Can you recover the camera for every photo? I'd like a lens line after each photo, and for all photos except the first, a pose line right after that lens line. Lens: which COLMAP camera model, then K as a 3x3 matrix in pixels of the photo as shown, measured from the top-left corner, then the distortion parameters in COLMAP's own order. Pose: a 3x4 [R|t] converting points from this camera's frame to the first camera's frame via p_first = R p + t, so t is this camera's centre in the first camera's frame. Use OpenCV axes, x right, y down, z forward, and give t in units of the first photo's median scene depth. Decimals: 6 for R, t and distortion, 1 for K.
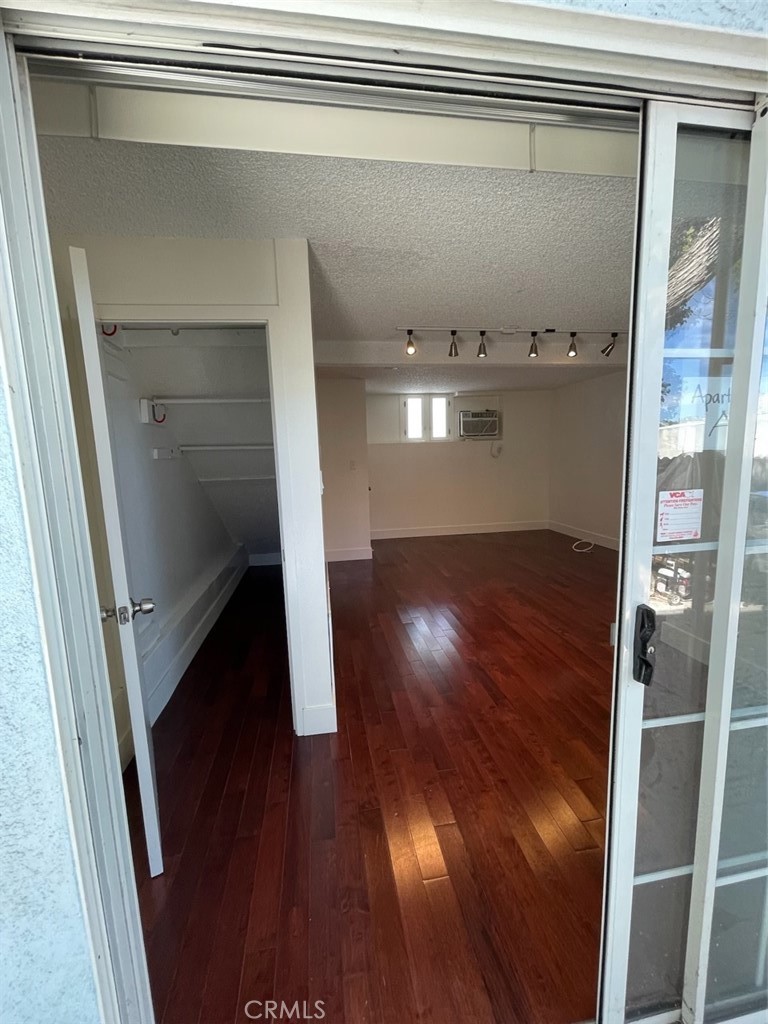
lens RADIAL K [[415.7, 0, 384.0], [0, 415.7, 512.0], [0, 0, 1]] dist [-0.015429, 0.012579]
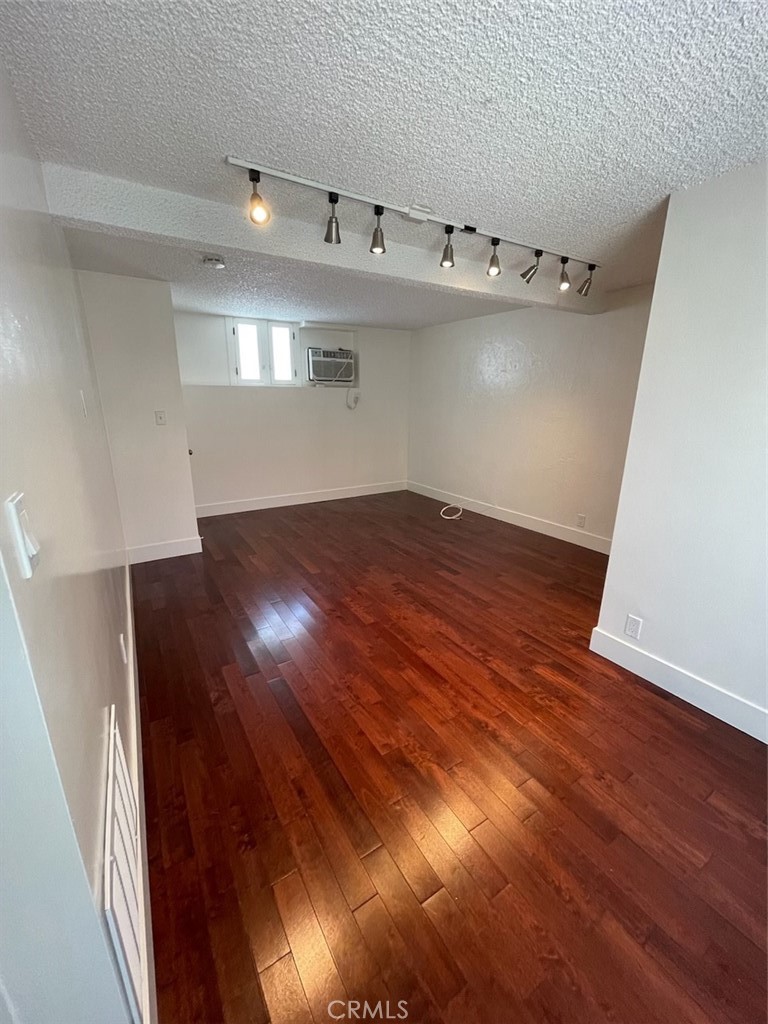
lens RADIAL K [[415.7, 0, 384.0], [0, 415.7, 512.0], [0, 0, 1]] dist [-0.015429, 0.012579]
pose [[0.920893, -0.067379, 0.383948, -0.008745], [0.016685, 0.990859, 0.133865, -0.042921], [-0.389458, -0.116869, 0.913600, 0.220956]]
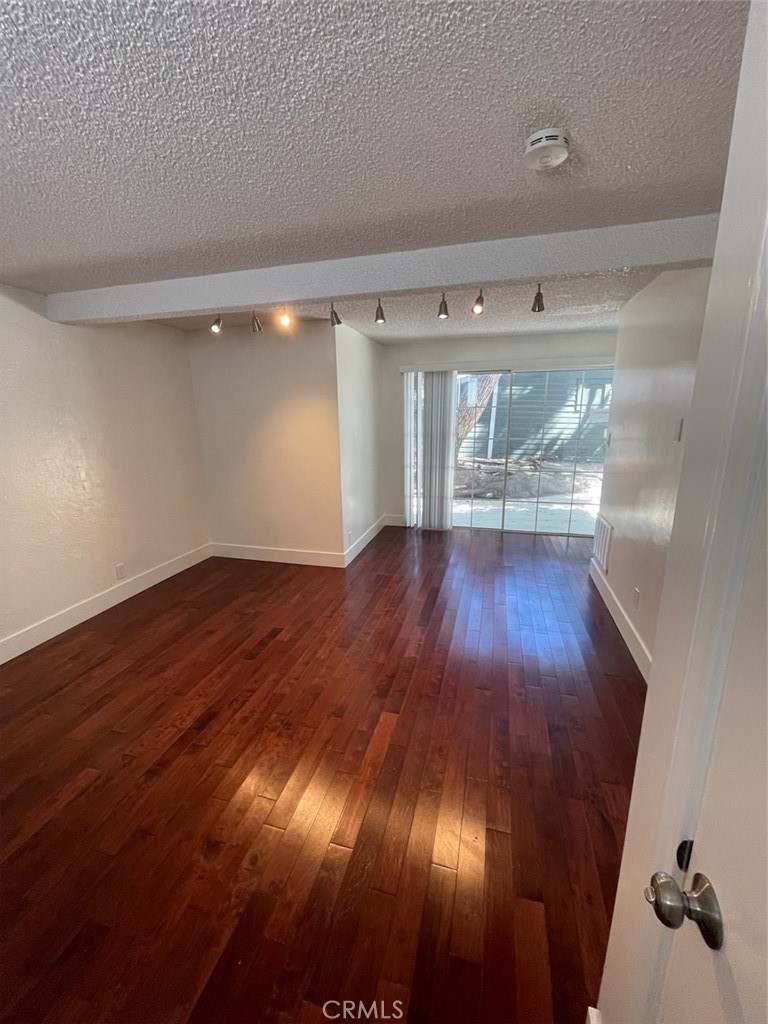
lens RADIAL K [[415.7, 0, 384.0], [0, 415.7, 512.0], [0, 0, 1]] dist [-0.015429, 0.012579]
pose [[-0.908511, -0.047413, 0.415161, -0.008399], [0.108380, 0.932804, 0.343700, -0.170246], [-0.403560, 0.357251, -0.842325, 1.066468]]
